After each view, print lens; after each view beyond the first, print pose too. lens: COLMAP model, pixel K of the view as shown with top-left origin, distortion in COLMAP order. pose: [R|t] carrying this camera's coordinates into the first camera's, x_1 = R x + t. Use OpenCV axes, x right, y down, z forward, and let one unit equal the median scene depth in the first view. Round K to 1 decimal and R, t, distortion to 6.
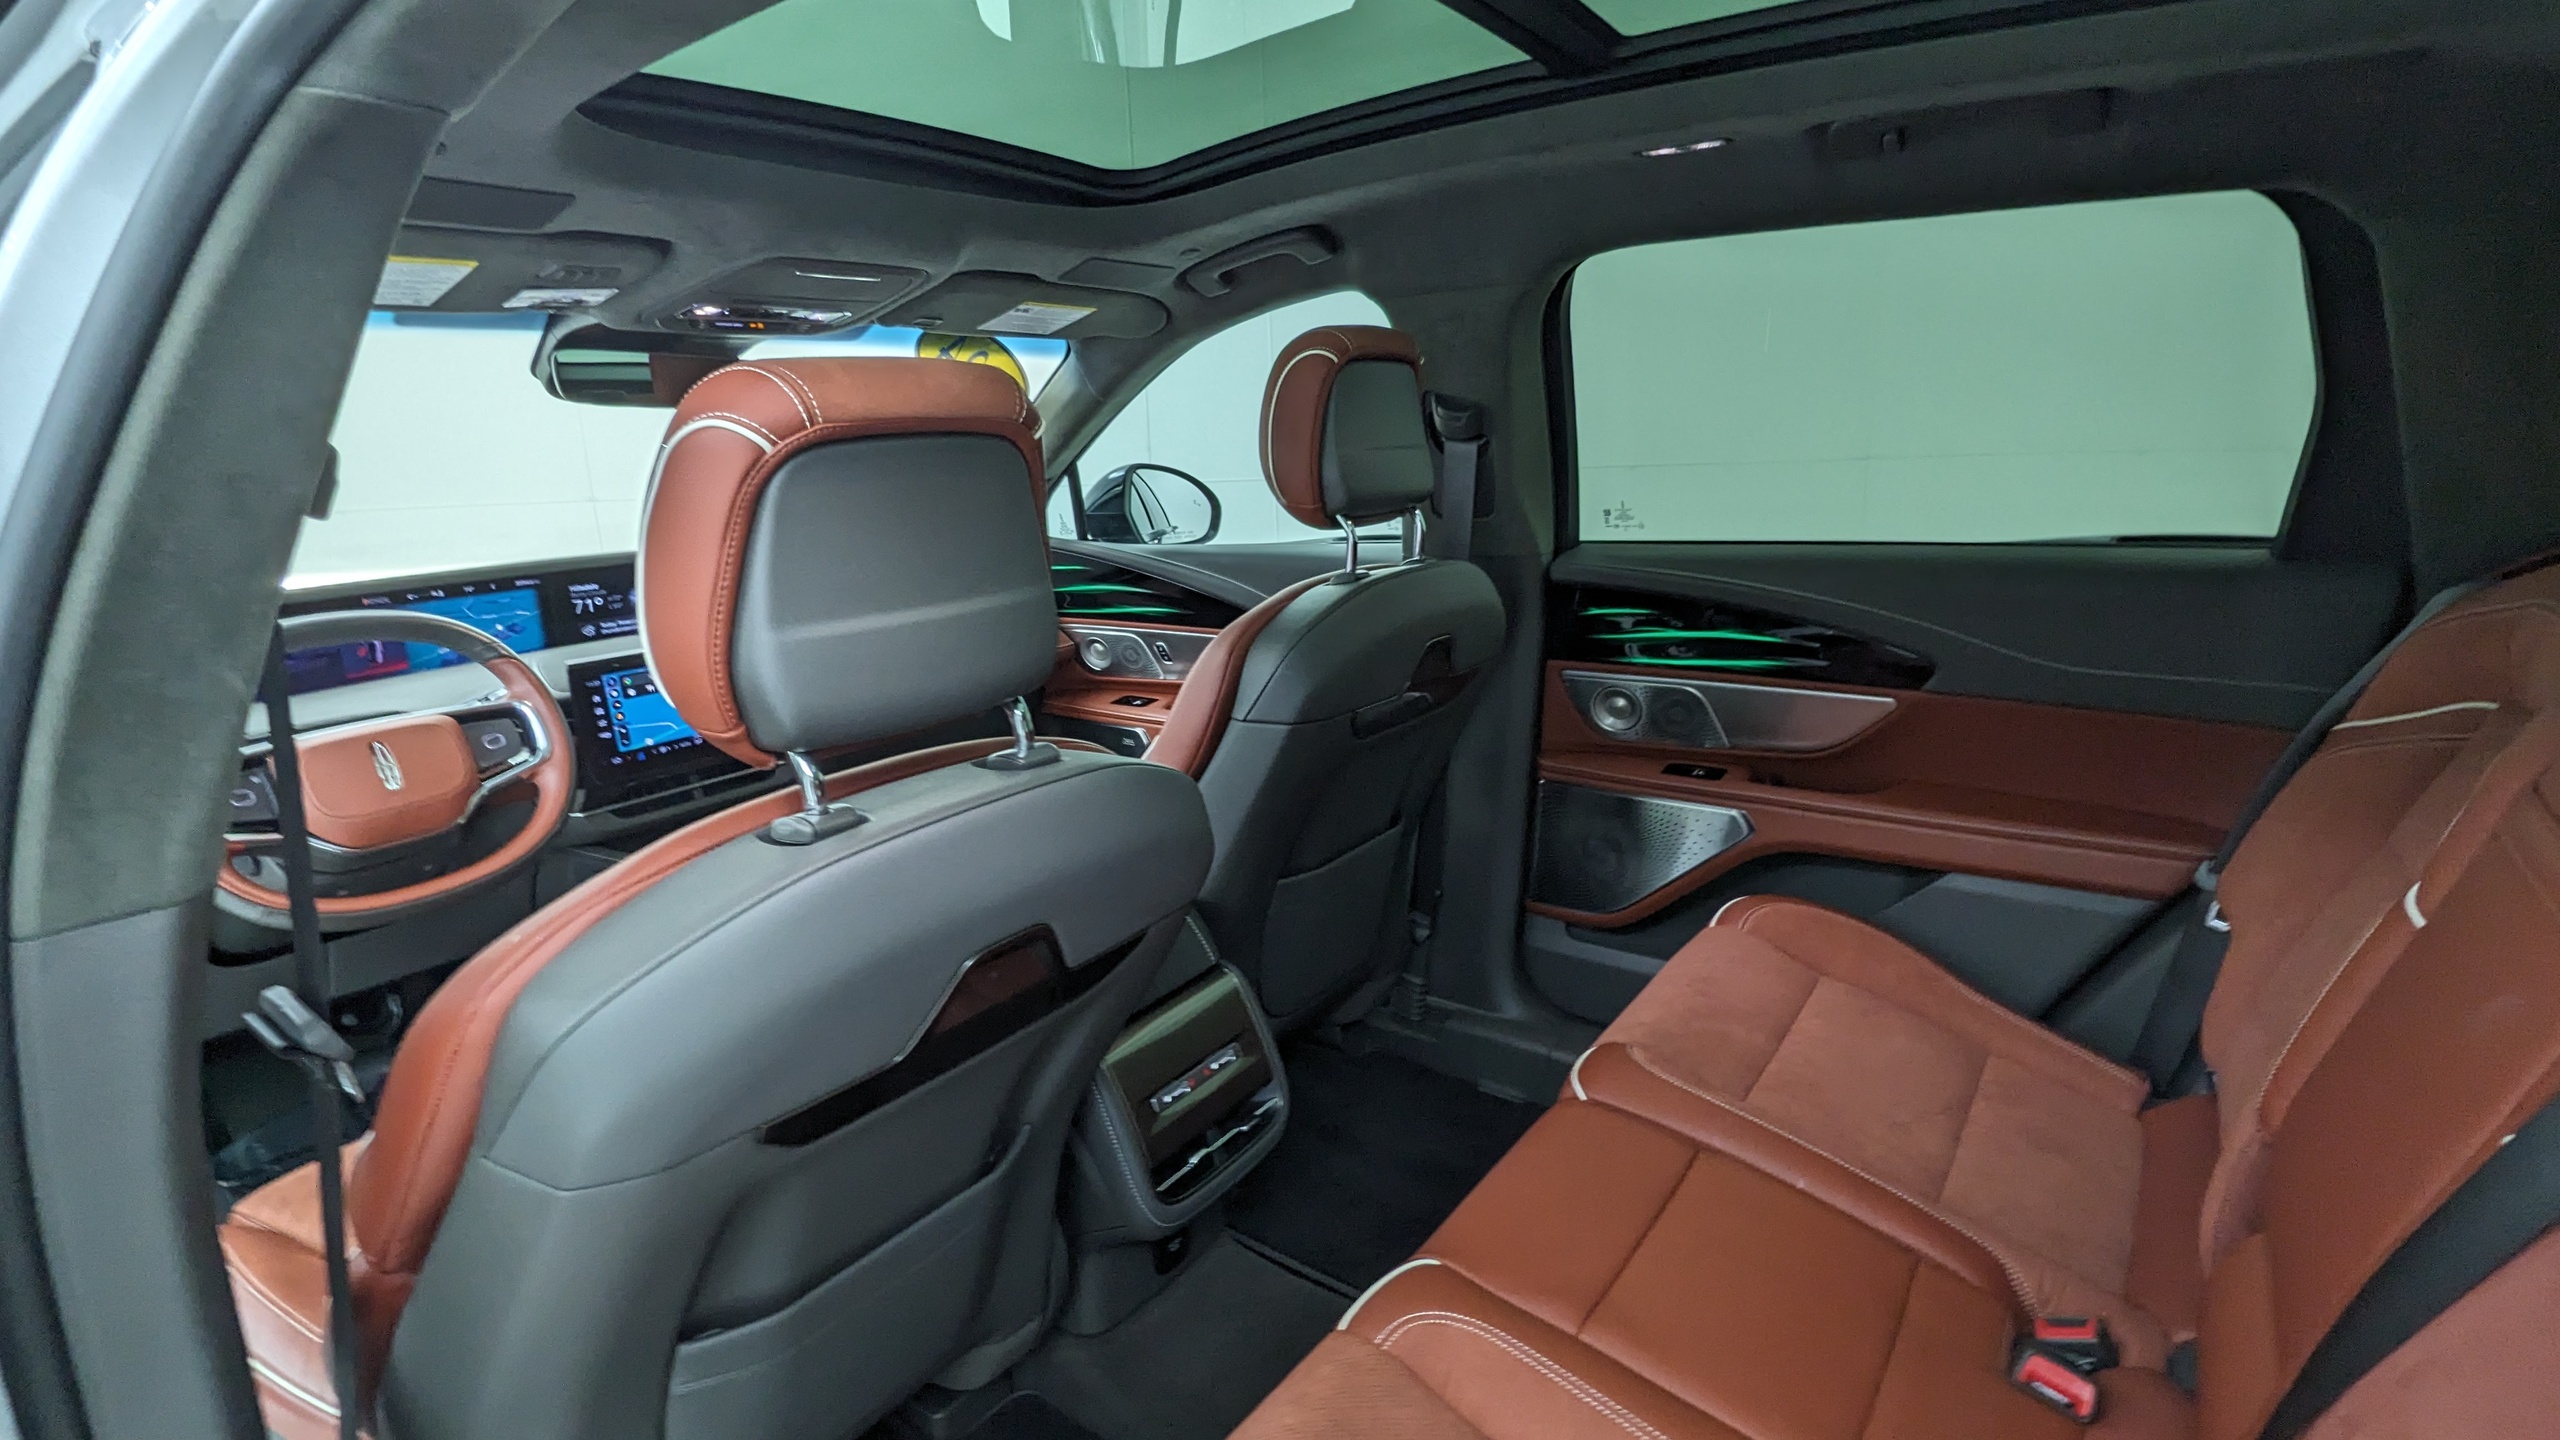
lens RADIAL K [[1233.0, 0, 1261.1], [0, 1233.0, 719.3], [0, 0, 1]] dist [-0.000936, 0.001131]
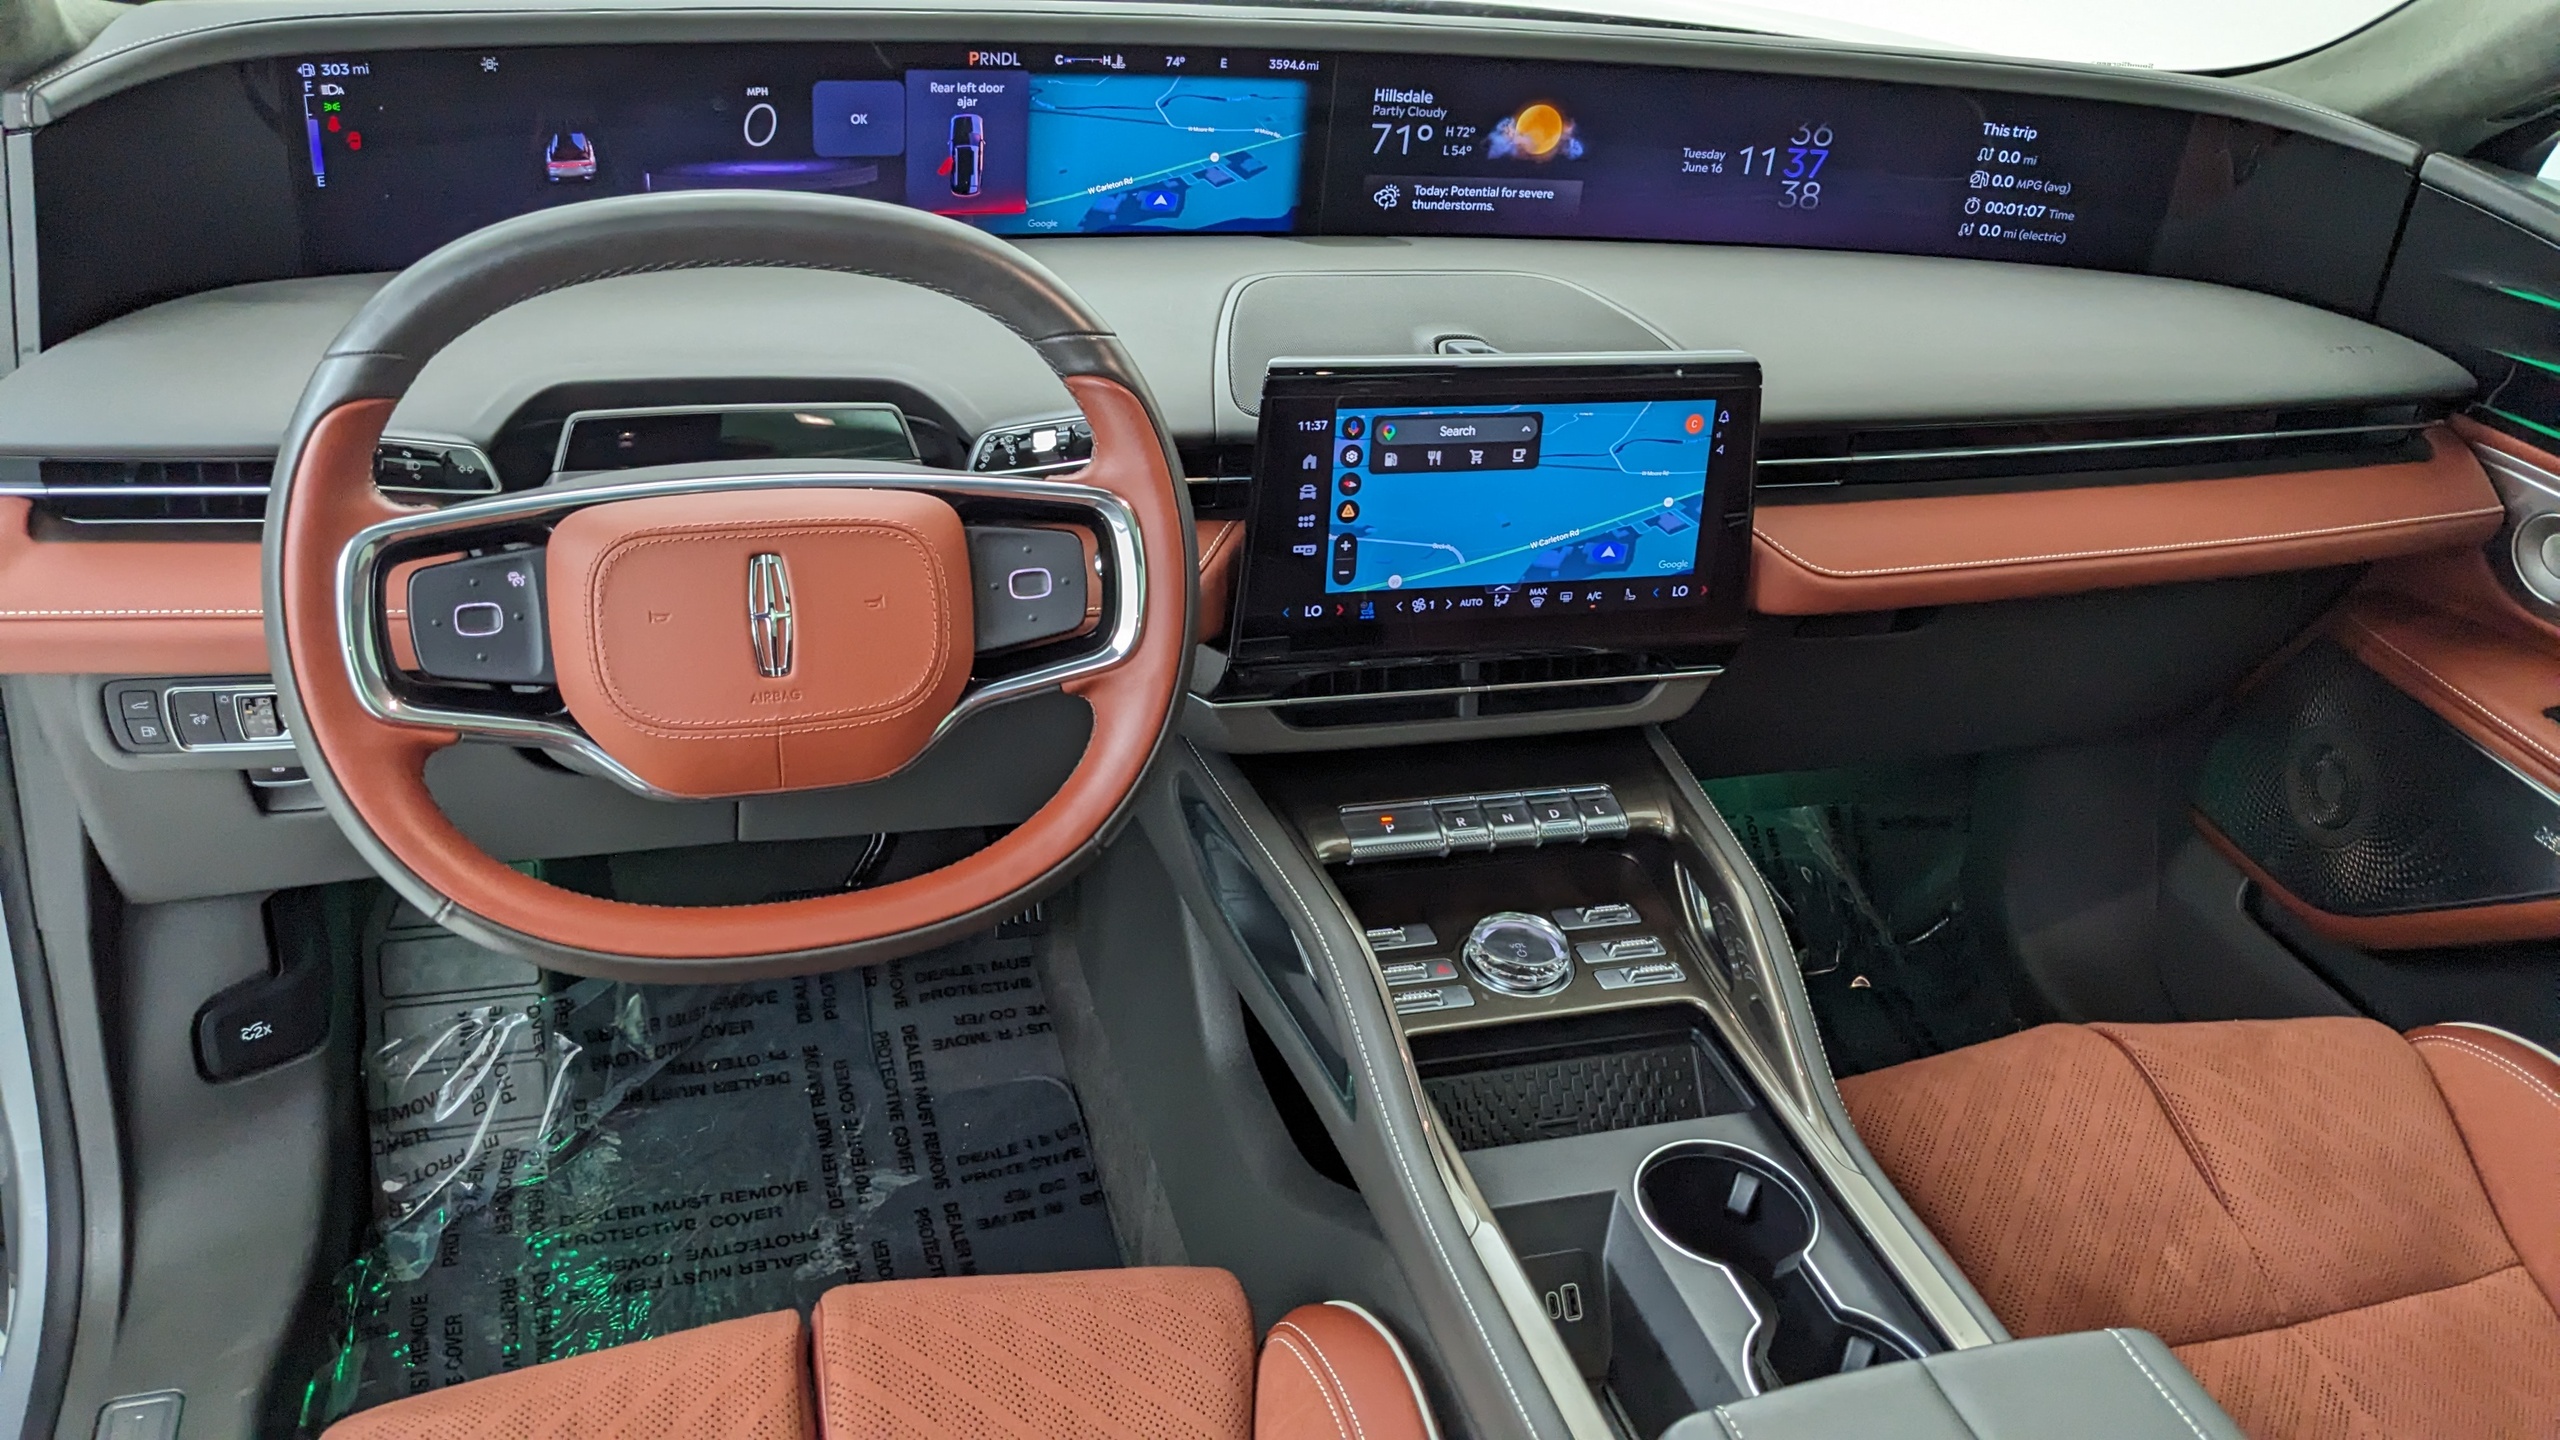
lens RADIAL K [[2054.6, 0, 1283.5], [0, 2054.6, 718.7], [0, 0, 1]] dist [0.058996, -0.120440]
pose [[0.800848, 0.387259, -0.456806, -0.196580], [-0.262621, 0.912629, 0.313272, -0.146678], [0.538212, -0.130917, 0.832579, 0.406292]]
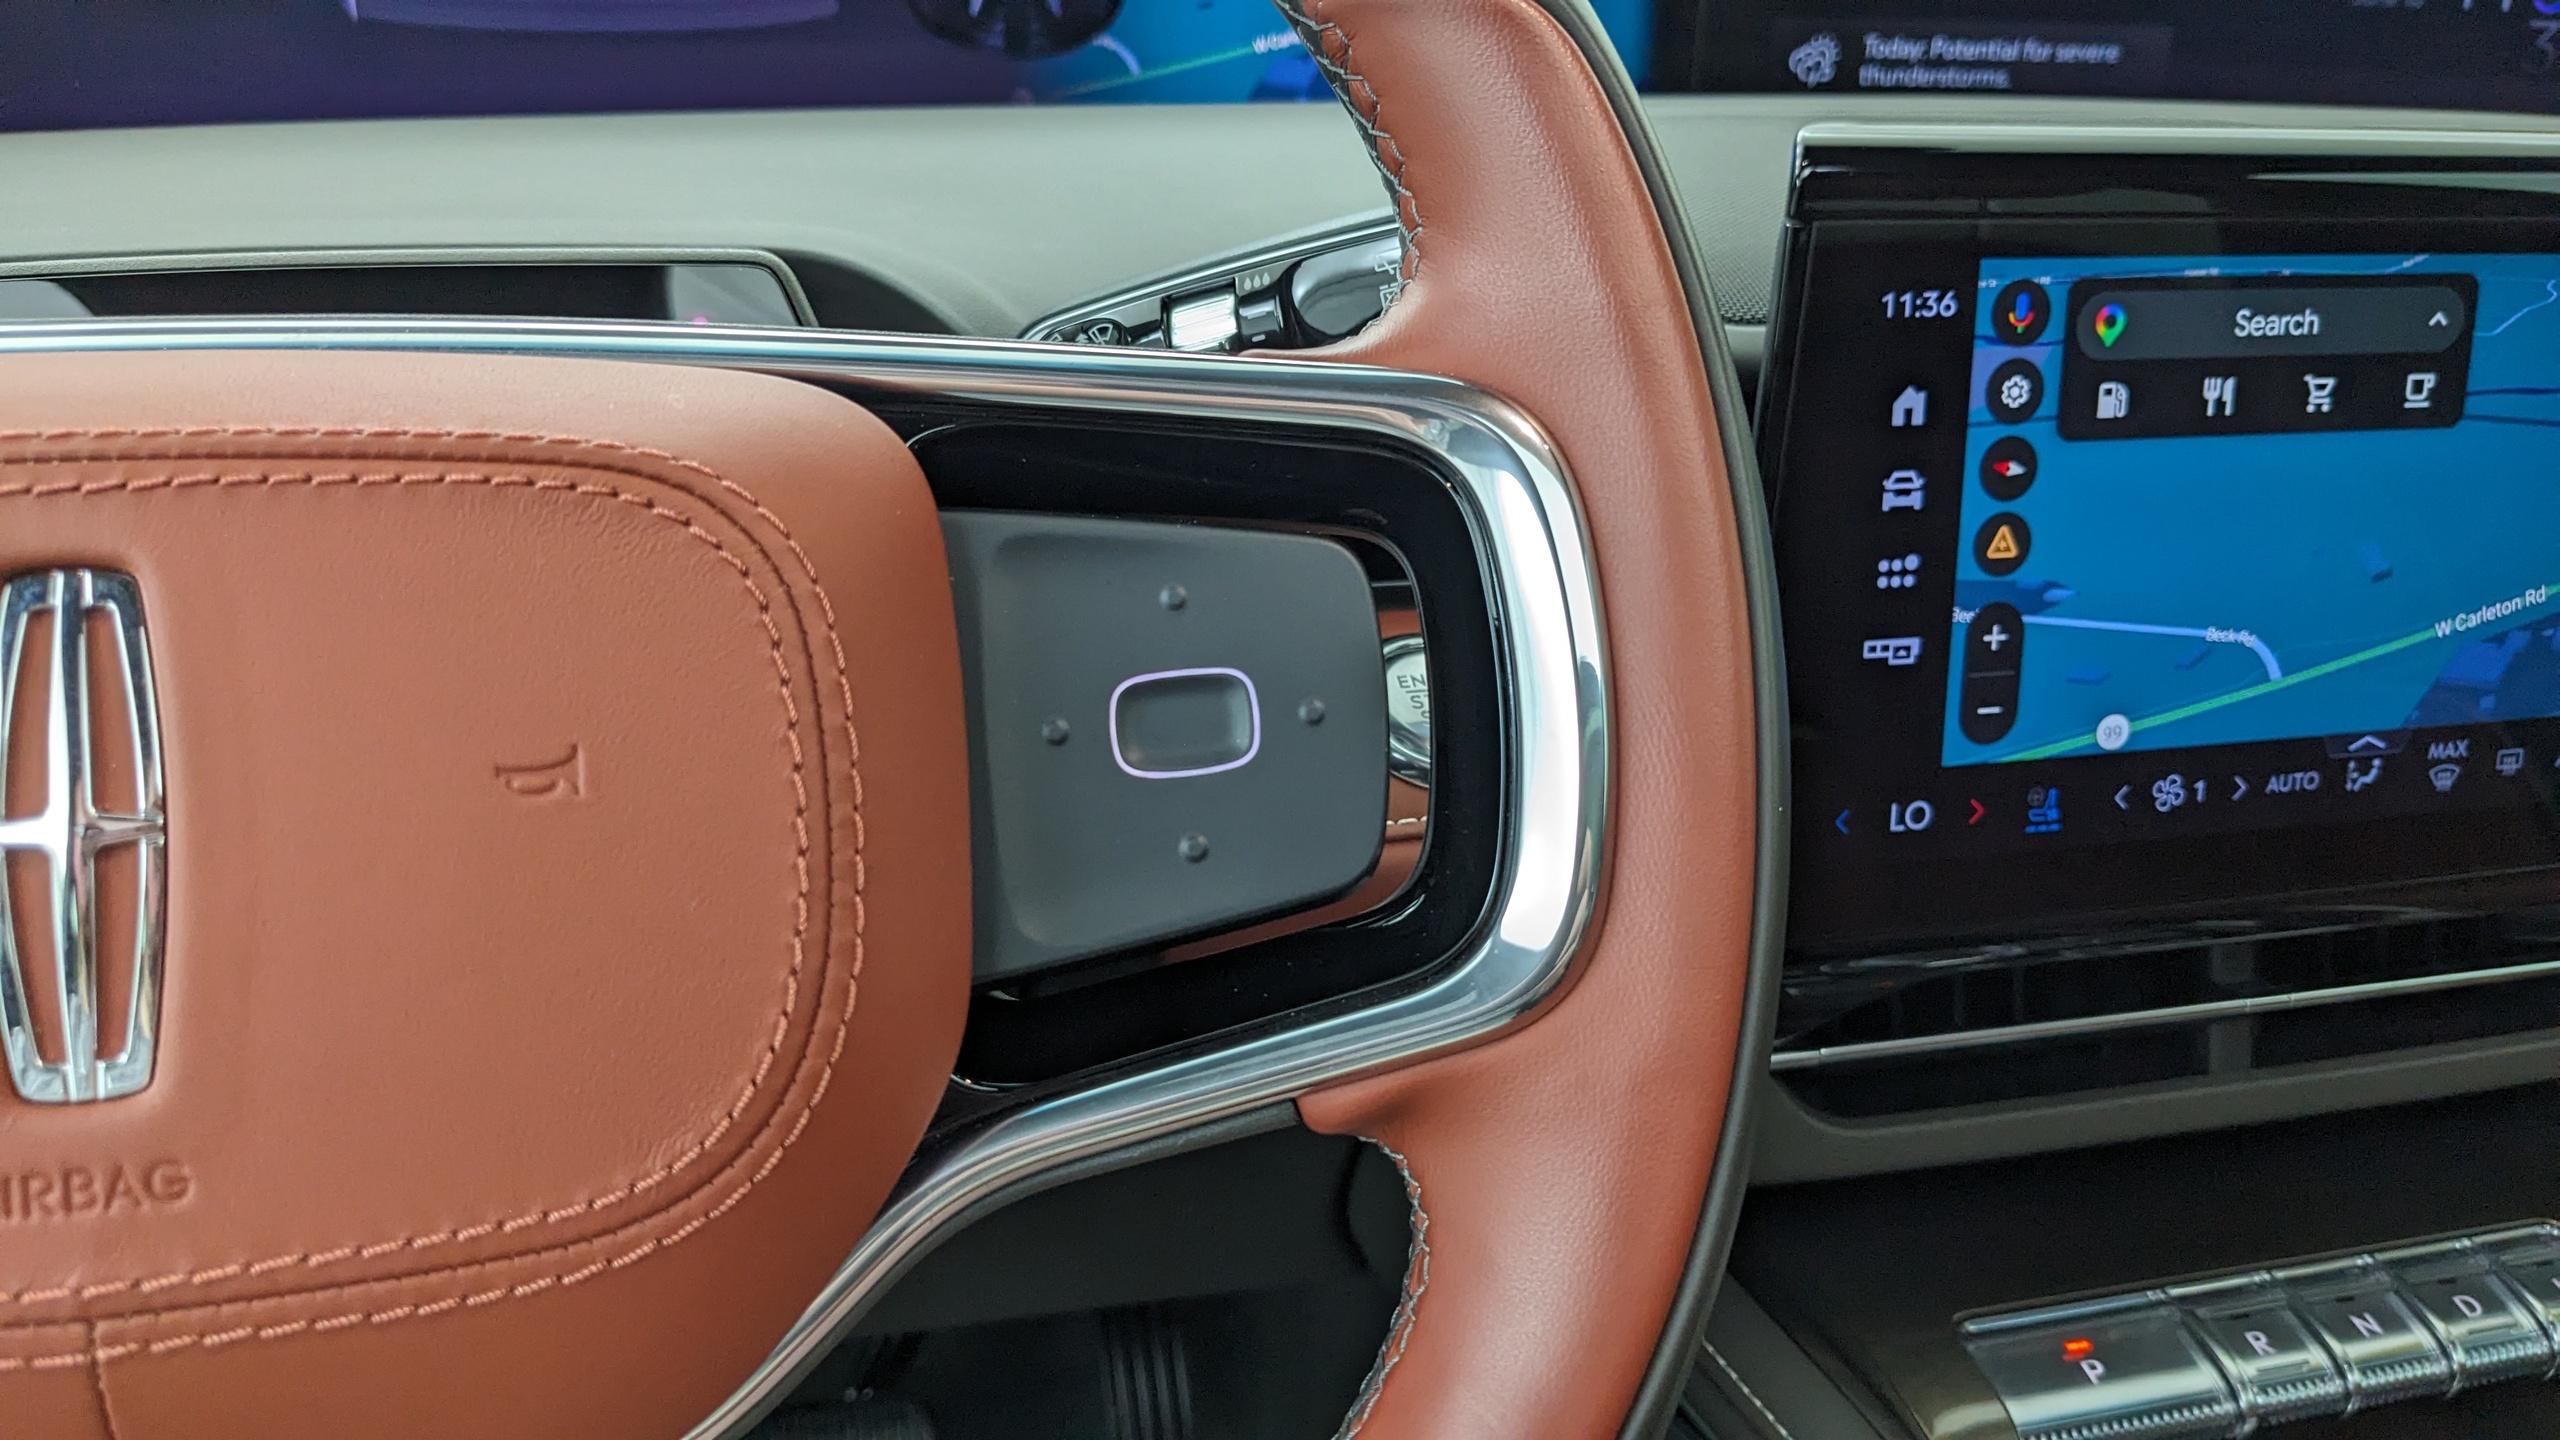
lens RADIAL K [[2054.6, 0, 1282.6], [0, 2054.6, 738.3], [0, 0, 1]] dist [0.058996, -0.120440]
pose [[0.789067, 0.280555, -0.546501, -0.439133], [-0.208719, 0.959137, 0.191030, -0.009607], [0.577763, -0.036670, 0.815380, 0.729582]]
